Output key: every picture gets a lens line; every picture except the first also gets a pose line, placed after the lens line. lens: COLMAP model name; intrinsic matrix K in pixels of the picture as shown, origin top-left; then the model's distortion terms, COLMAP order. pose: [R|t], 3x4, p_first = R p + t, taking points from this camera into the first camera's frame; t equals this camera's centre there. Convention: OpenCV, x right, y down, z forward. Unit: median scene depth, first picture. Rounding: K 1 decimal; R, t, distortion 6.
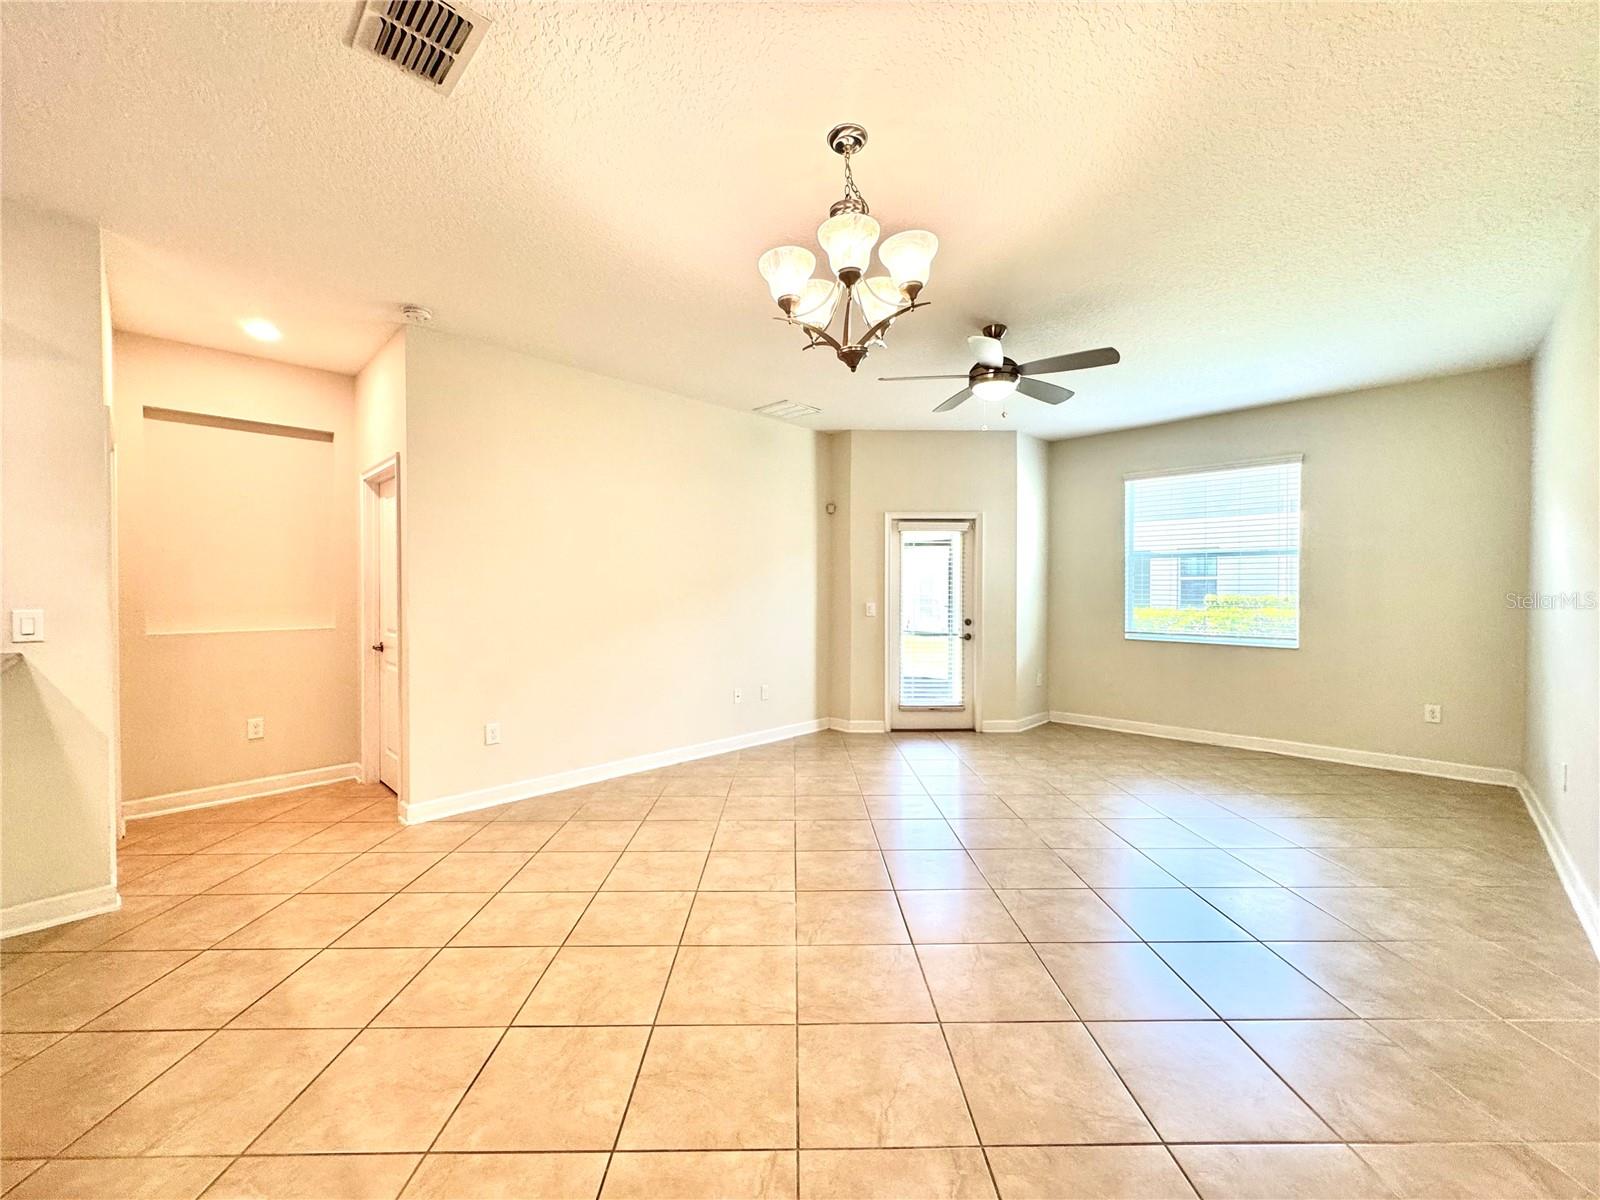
lens RADIAL K [[638.2, 0, 799.1], [0, 638.2, 598.6], [0, 0, 1]] dist [-0.002209, 0.000279]
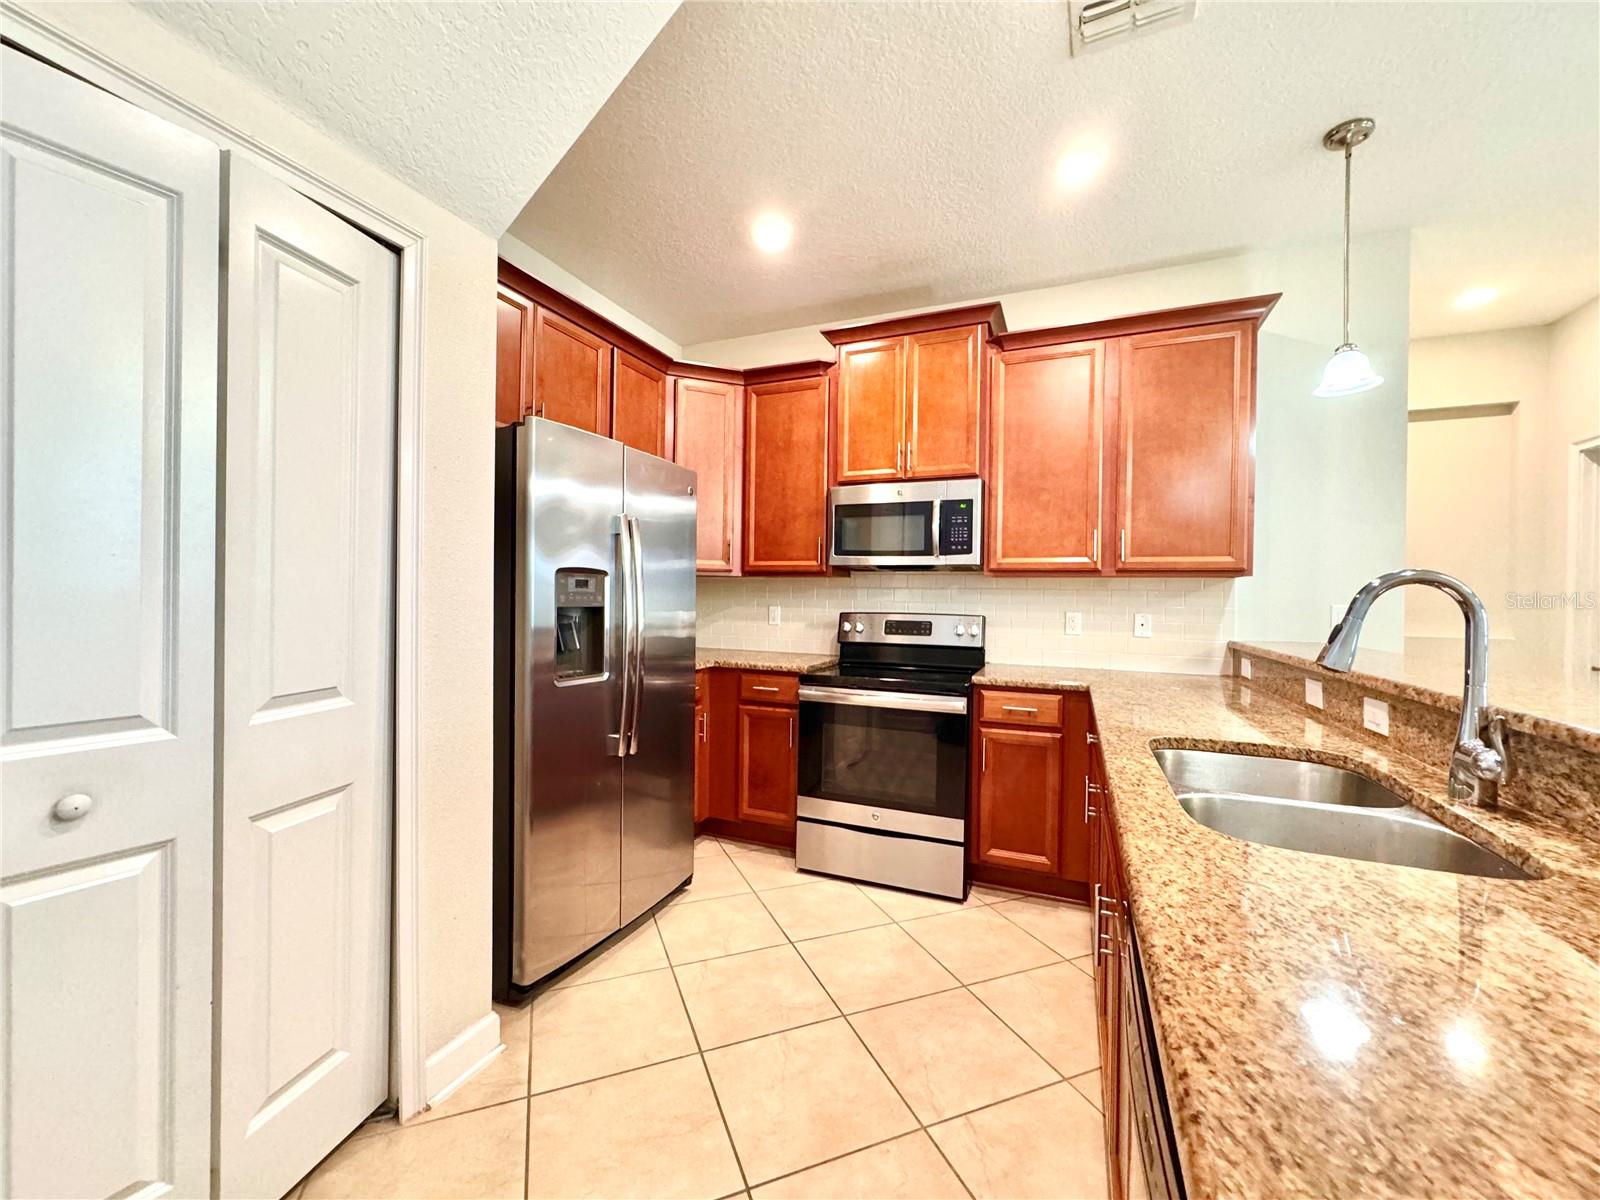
lens RADIAL K [[638.2, 0, 799.1], [0, 638.2, 598.6], [0, 0, 1]] dist [-0.002209, 0.000279]
pose [[0.362202, 0.010341, -0.932042, -0.337842], [-0.027060, 0.999634, 0.000575, 0.020305], [0.931707, 0.025013, 0.362349, -0.174326]]
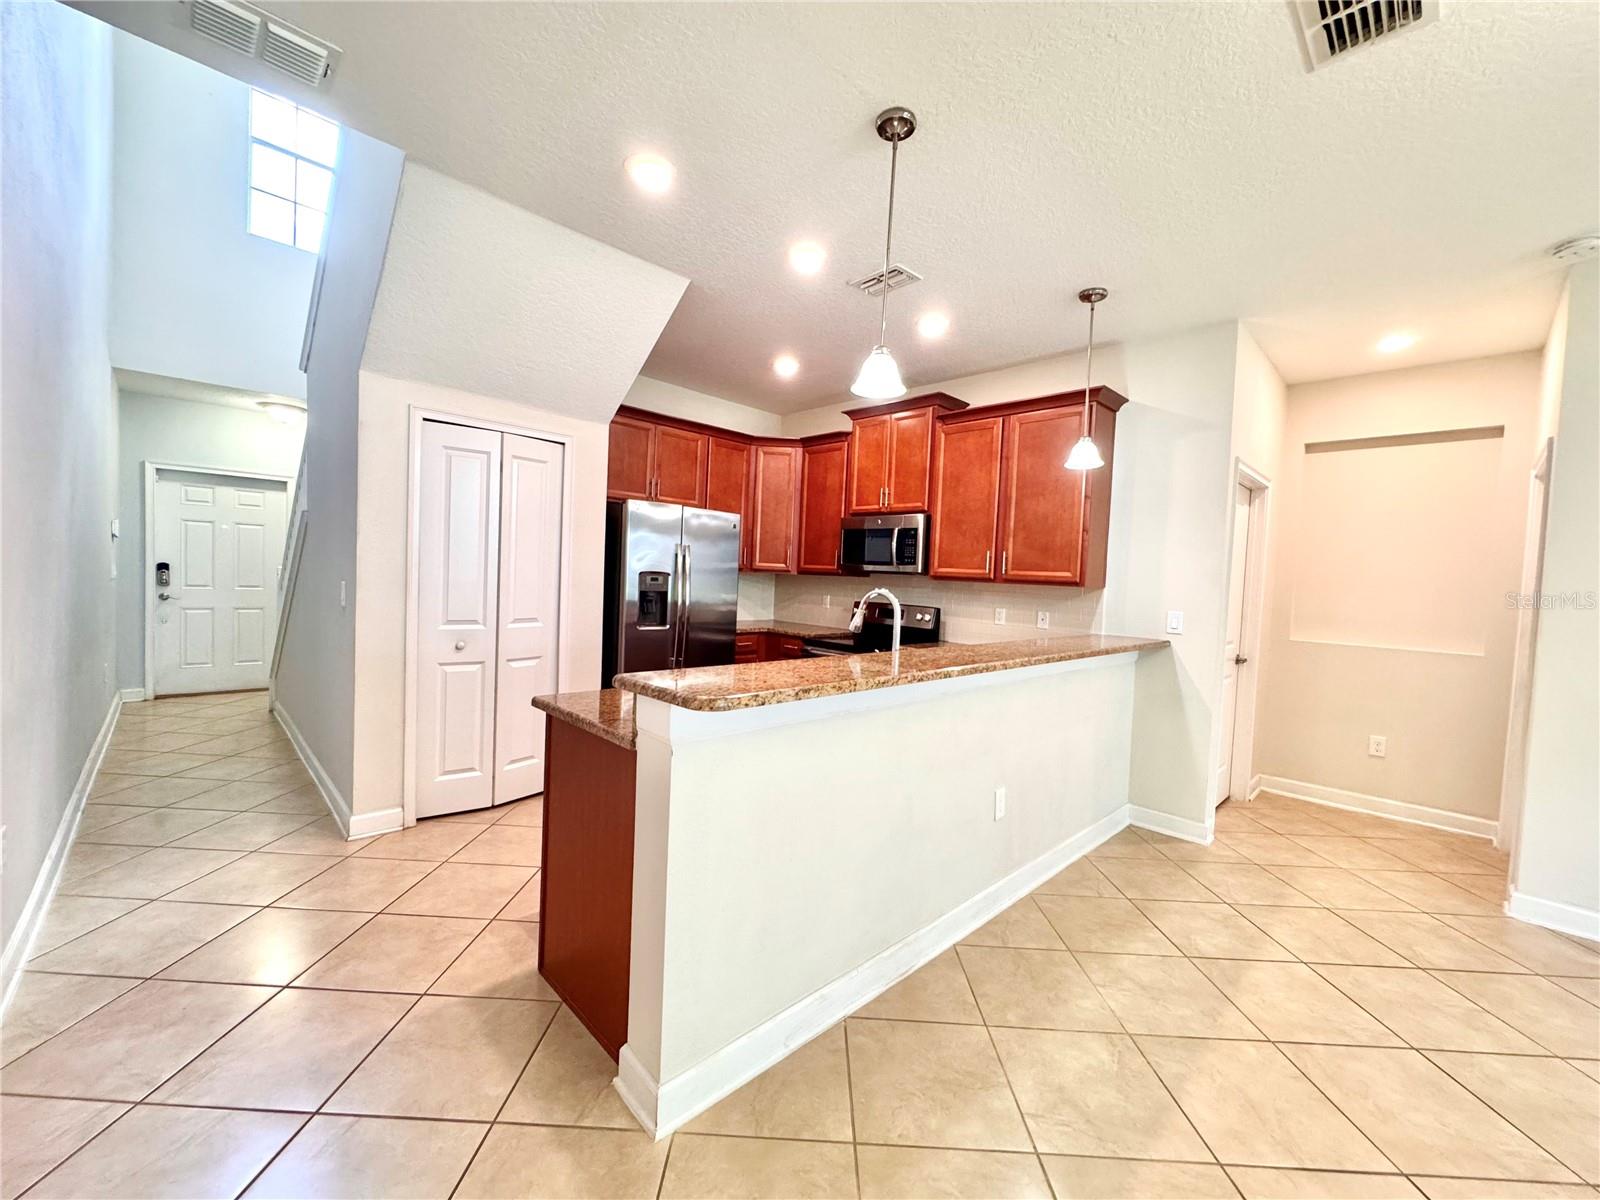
lens RADIAL K [[638.2, 0, 799.1], [0, 638.2, 598.6], [0, 0, 1]] dist [-0.002209, 0.000279]
pose [[-0.024009, 0.037252, -0.999017, 0.160313], [-0.059059, 0.997507, 0.038615, -0.010602], [0.997966, 0.059929, -0.021749, 0.117149]]
